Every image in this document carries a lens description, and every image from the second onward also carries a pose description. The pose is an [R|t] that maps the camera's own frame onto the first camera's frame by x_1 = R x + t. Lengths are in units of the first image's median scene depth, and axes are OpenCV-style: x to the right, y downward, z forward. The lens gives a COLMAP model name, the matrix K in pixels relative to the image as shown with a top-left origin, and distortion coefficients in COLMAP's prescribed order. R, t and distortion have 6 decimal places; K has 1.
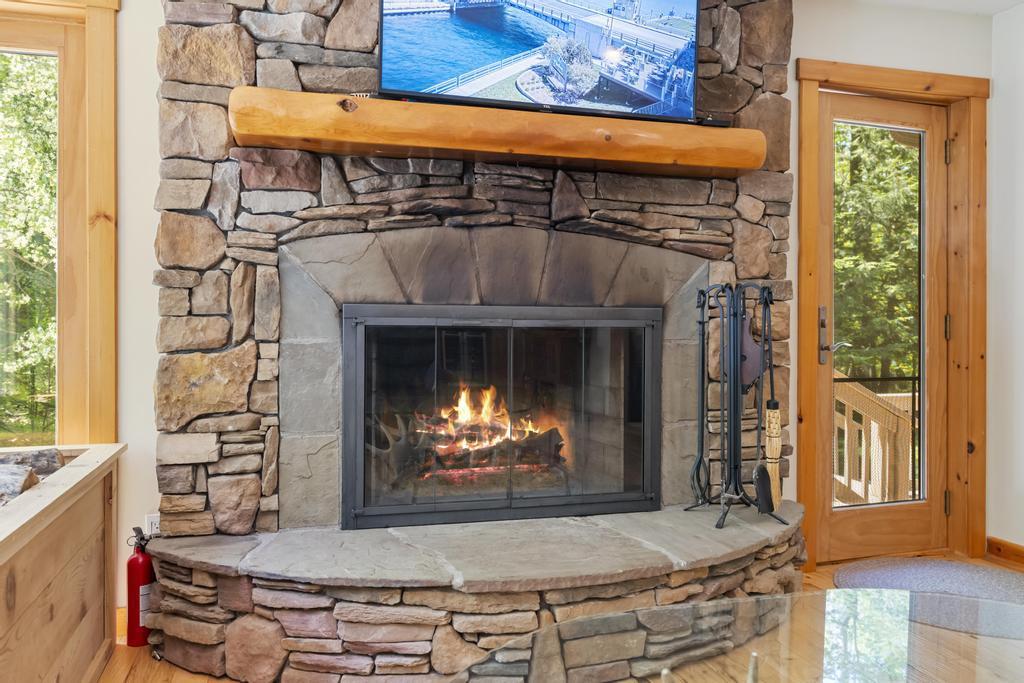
lens RADIAL K [[780.4, 0, 512.4], [0, 780.4, 327.9], [0, 0, 1]] dist [0.000368, -0.000035]
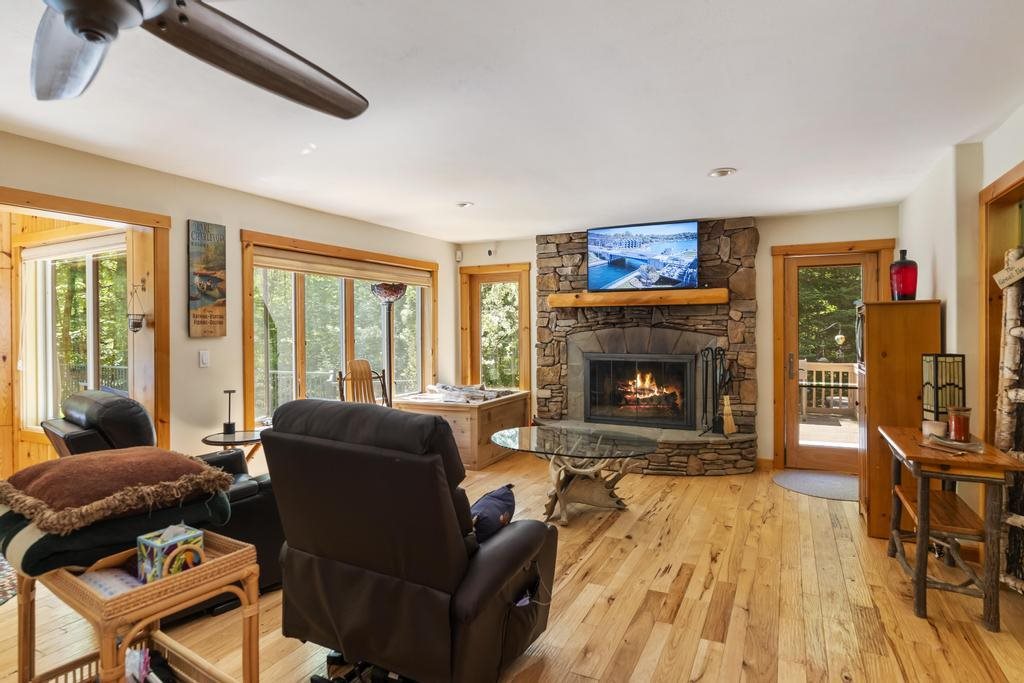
lens RADIAL K [[562.1, 0, 511.9], [0, 562.1, 328.9], [0, 0, 1]] dist [-0.000612, 0.000093]
pose [[0.740530, -0.007501, -0.671981, 1.127082], [0.009271, 0.999957, -0.000945, -0.131026], [0.671959, -0.005530, 0.740568, -0.933979]]
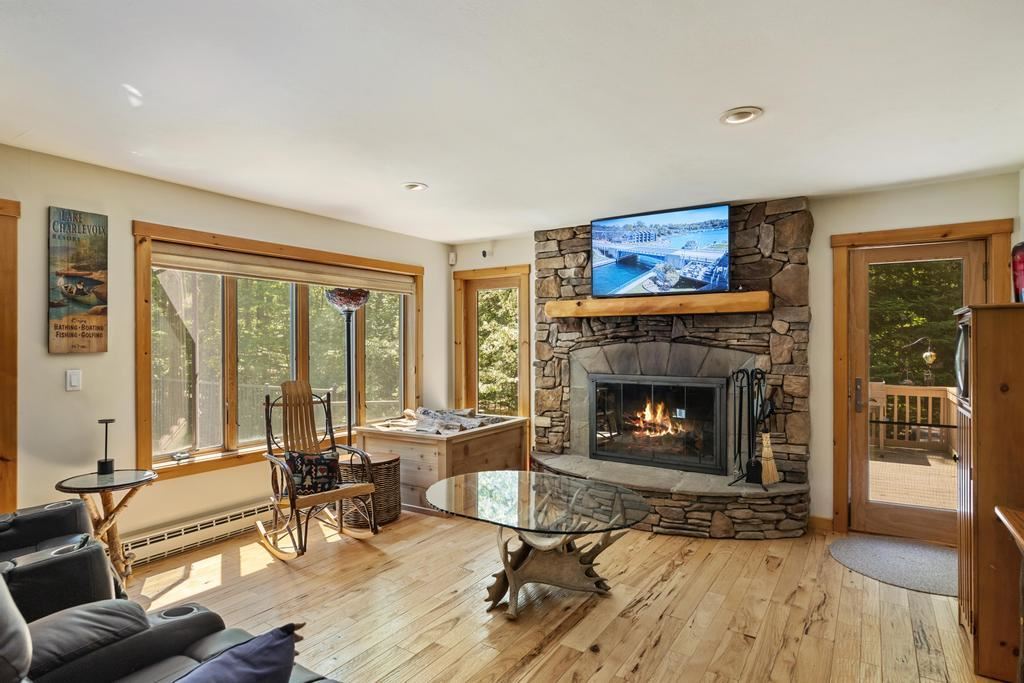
lens RADIAL K [[552.8, 0, 512.0], [0, 552.8, 341.5], [0, 0, 1]] dist [-0.001093, -0.000357]
pose [[0.655474, -0.005597, -0.755197, 1.022446], [0.005424, 0.999982, -0.002703, -0.134907], [0.755198, -0.002324, 0.655493, -0.431027]]
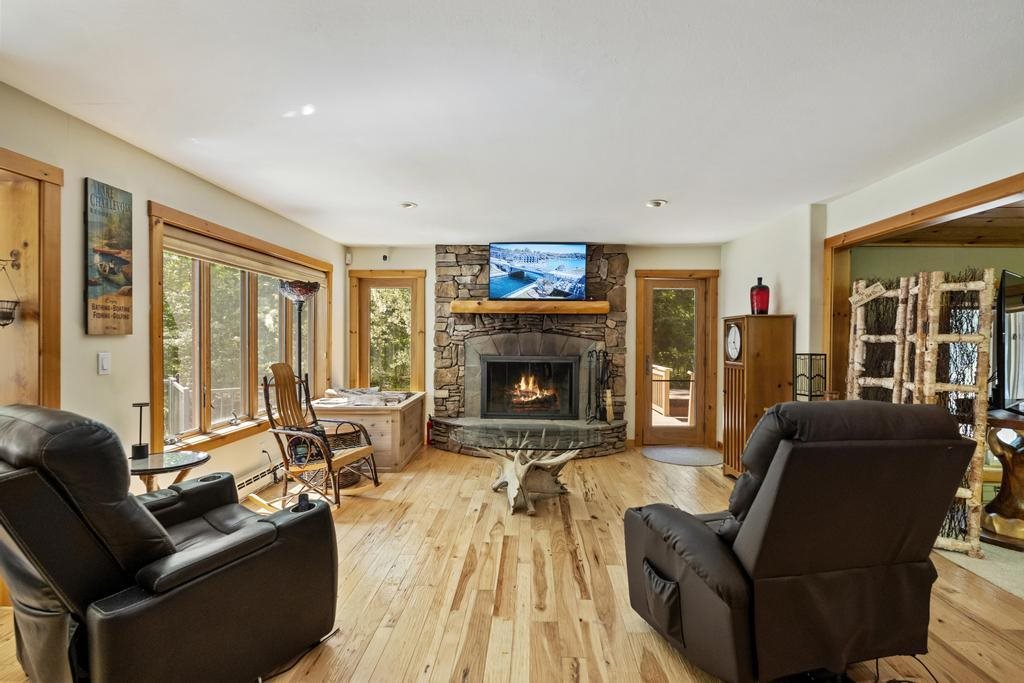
lens RADIAL K [[483.5, 0, 512.0], [0, 483.5, 341.5], [0, 0, 1]] dist [-0.002476, -0.000085]
pose [[0.951396, 0.006225, -0.307908, 0.594521], [-0.003223, 0.999942, 0.010257, -0.117198], [0.307954, -0.008766, 0.951361, -1.059585]]
